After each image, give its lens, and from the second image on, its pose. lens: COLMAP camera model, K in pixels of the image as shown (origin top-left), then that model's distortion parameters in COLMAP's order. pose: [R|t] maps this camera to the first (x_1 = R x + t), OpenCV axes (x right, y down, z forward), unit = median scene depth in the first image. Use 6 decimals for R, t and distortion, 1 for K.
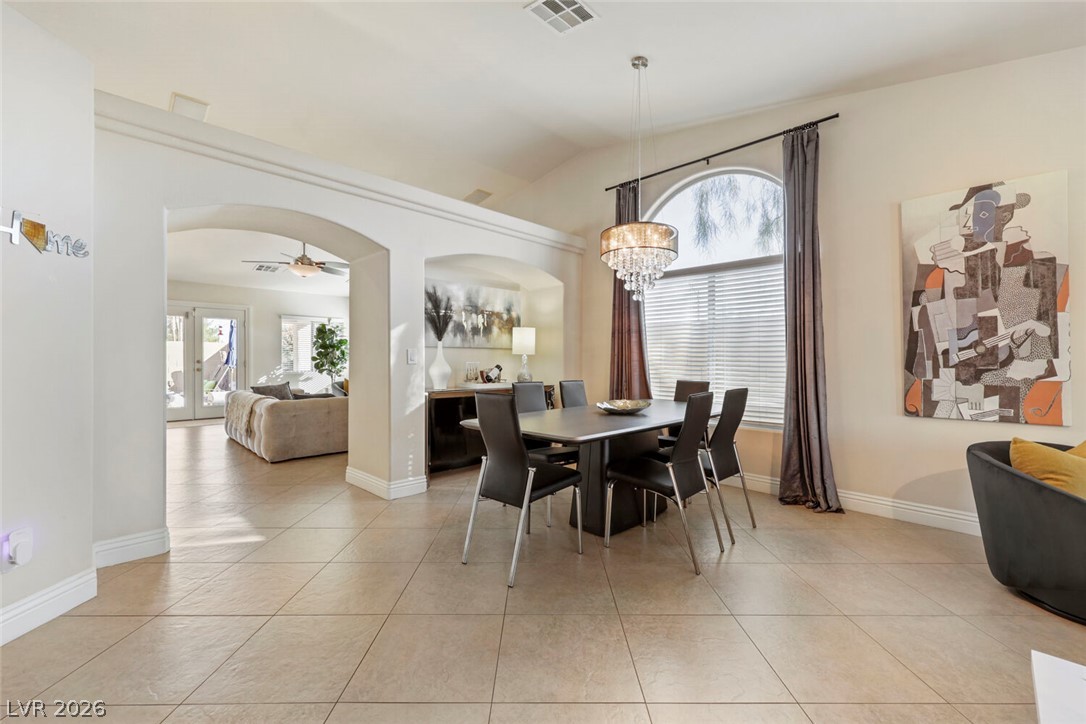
lens RADIAL K [[442.8, 0, 547.9], [0, 442.8, 359.7], [0, 0, 1]] dist [-0.000573, -0.000148]
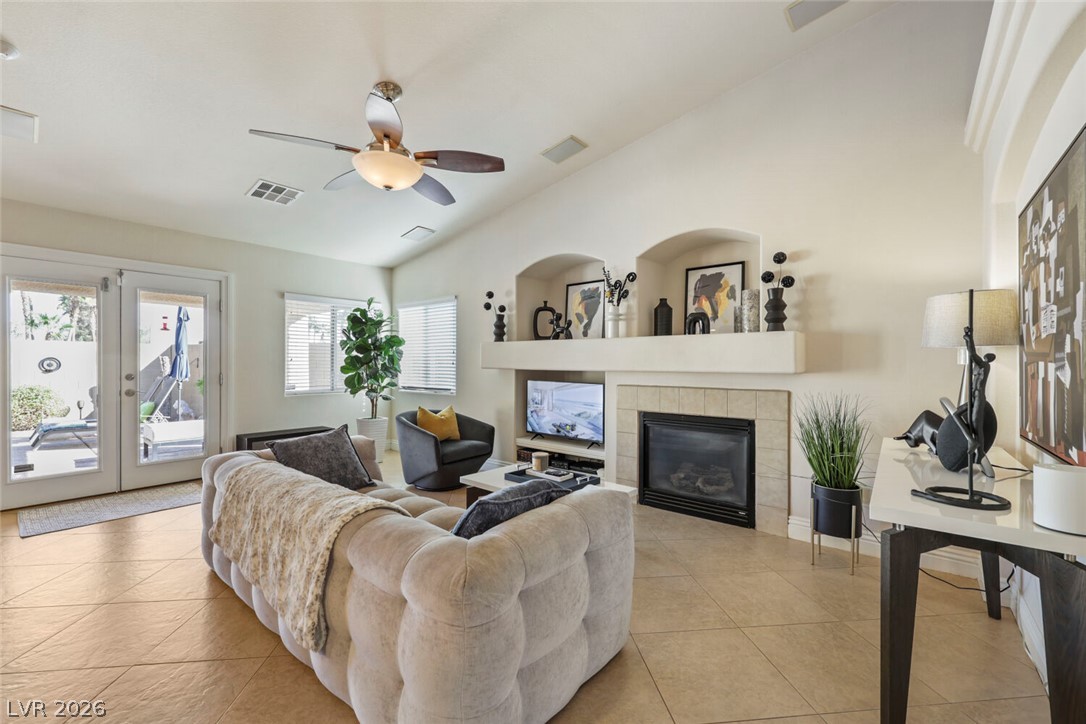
lens RADIAL K [[442.8, 0, 537.8], [0, 442.8, 361.7], [0, 0, 1]] dist [-0.000573, -0.000148]
pose [[0.996546, -0.005164, 0.082887, -0.406569], [0.005433, 0.999981, -0.003026, -0.011122], [-0.082870, 0.003466, 0.996554, 0.507593]]
